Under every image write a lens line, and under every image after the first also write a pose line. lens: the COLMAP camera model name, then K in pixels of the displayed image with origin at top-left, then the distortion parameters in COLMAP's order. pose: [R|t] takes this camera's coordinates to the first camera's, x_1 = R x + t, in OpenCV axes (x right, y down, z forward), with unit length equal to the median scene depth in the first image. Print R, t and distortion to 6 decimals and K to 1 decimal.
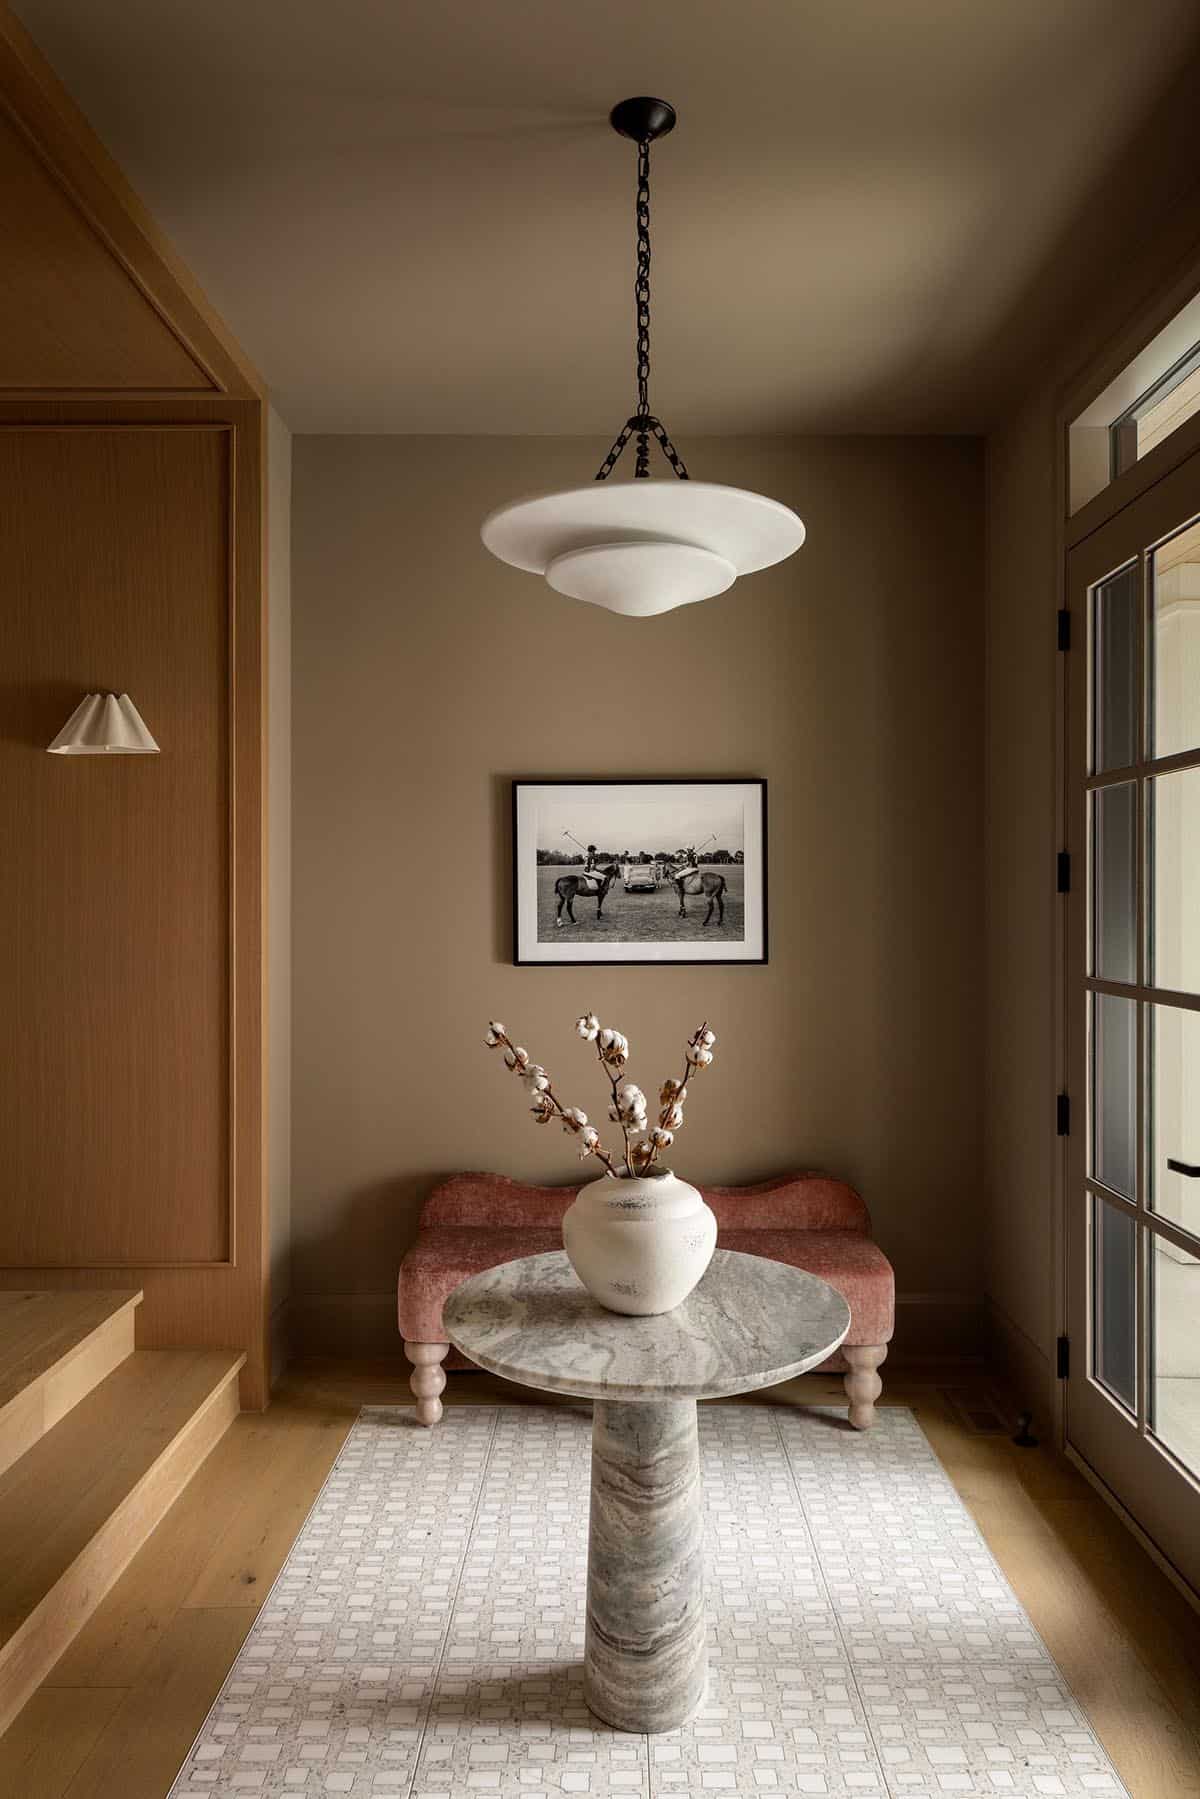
lens RADIAL K [[1224.8, 0, 598.2], [0, 1224.8, 912.1], [0, 0, 1]] dist [-0.002020, 0.000555]
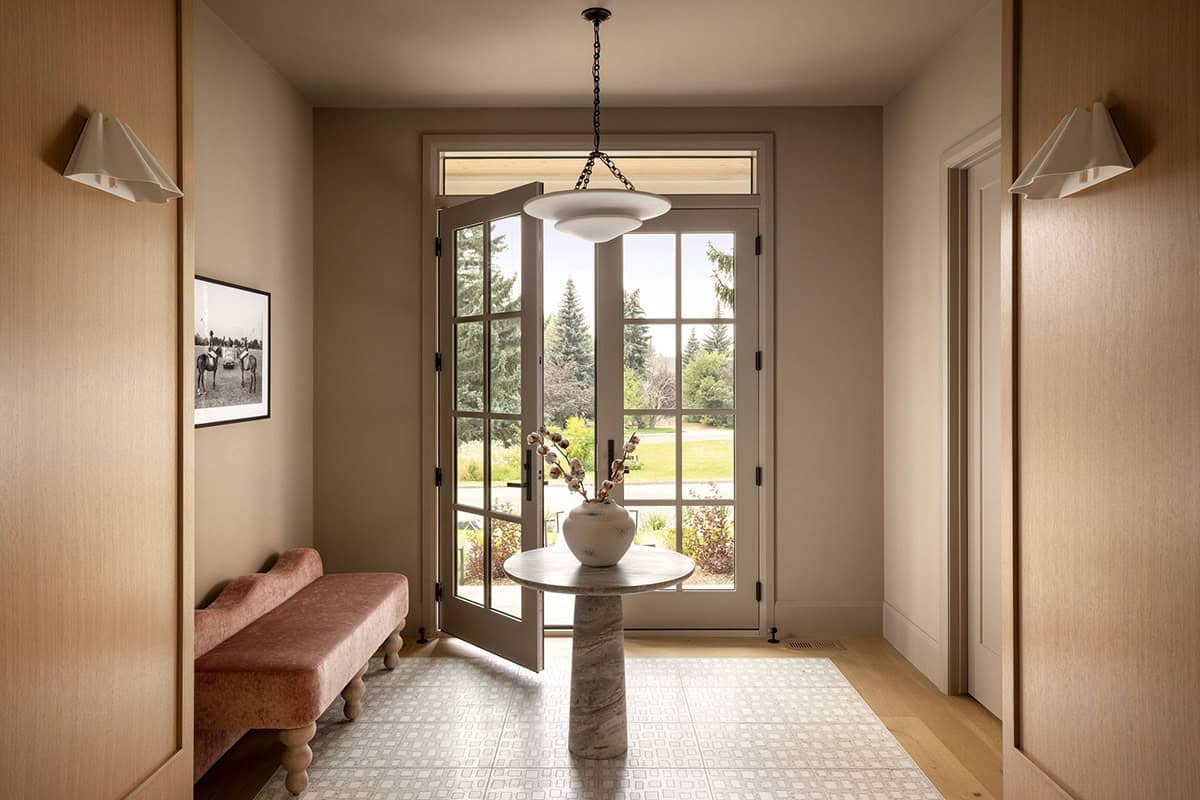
lens RADIAL K [[817.0, 0, 598.8], [0, 817.0, 389.7], [0, 0, 1]] dist [-0.002020, 0.000555]
pose [[-0.022624, -0.013203, 0.999657, -0.857075], [-0.003473, 0.999908, 0.013128, -0.006096], [-0.999738, -0.003175, -0.022668, 0.621136]]
